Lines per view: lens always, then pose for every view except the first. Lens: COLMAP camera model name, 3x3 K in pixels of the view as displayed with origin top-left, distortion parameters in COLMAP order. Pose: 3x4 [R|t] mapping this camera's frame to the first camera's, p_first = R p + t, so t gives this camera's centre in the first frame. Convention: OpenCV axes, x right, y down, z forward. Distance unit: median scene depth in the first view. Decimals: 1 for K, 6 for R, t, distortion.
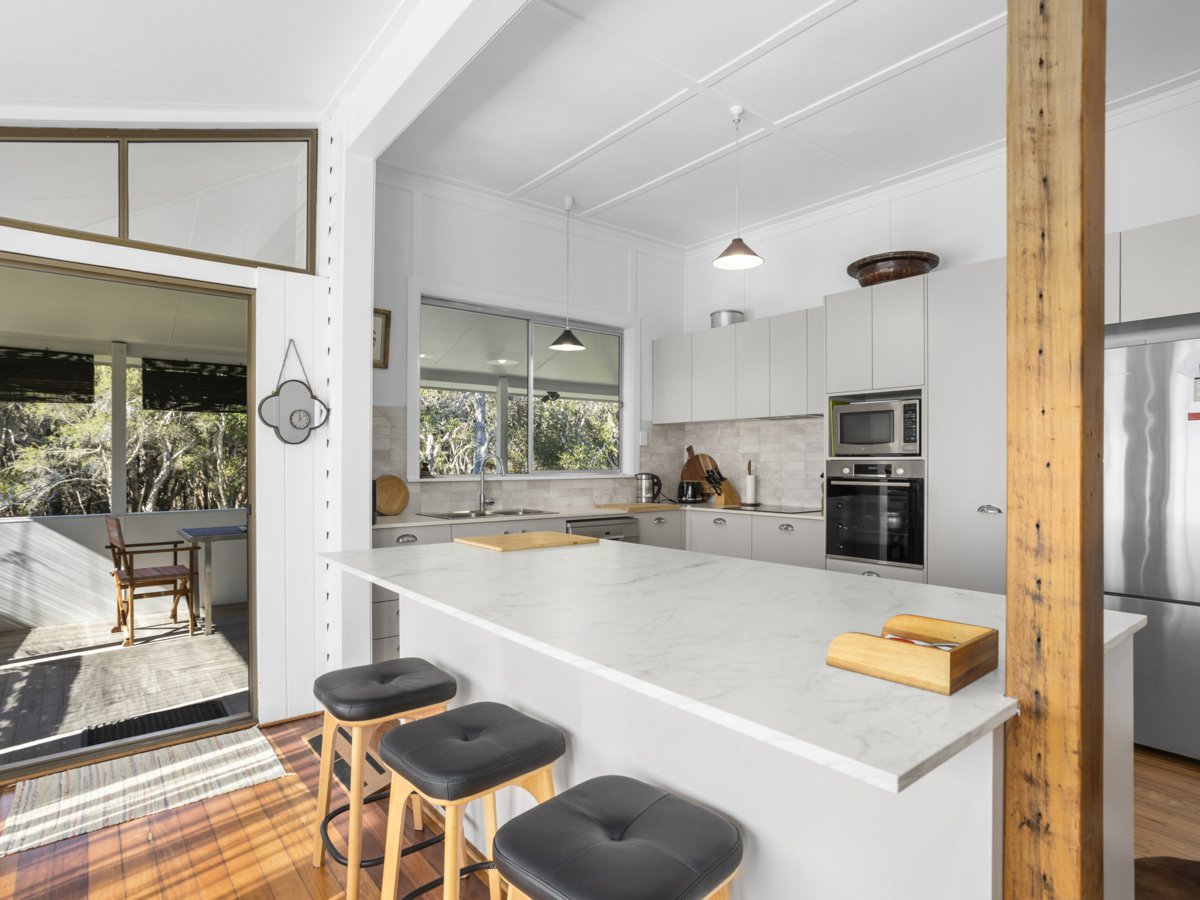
lens RADIAL K [[651.6, 0, 519.0], [0, 651.6, 462.0], [0, 0, 1]] dist [-0.024430, -0.000417]
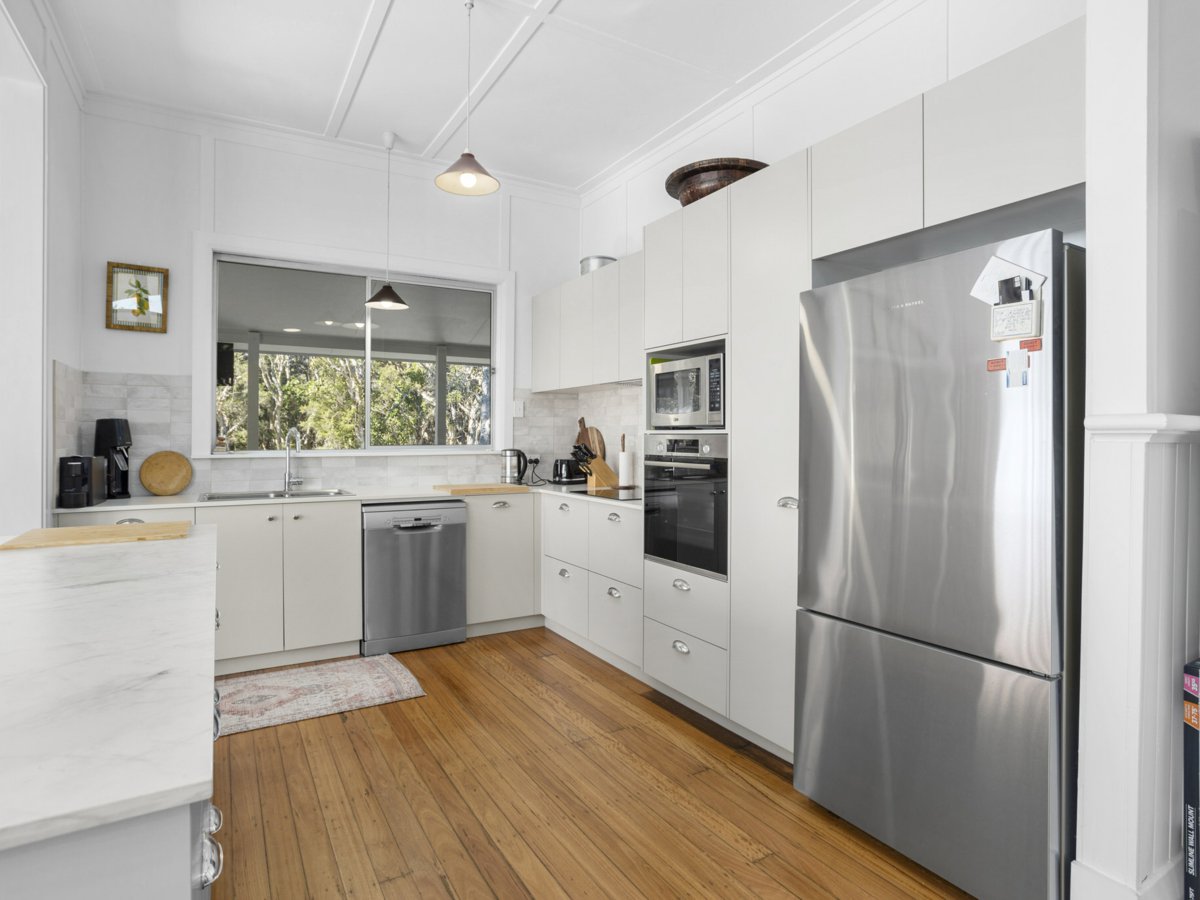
lens RADIAL K [[631.3, 0, 543.5], [0, 631.3, 442.2], [0, 0, 1]] dist [-0.040030, 0.010653]
pose [[0.989796, 0.001621, -0.142482, 0.387435], [-0.000141, 0.999946, 0.010401, -0.000889], [0.142491, -0.010274, 0.989743, 0.188386]]
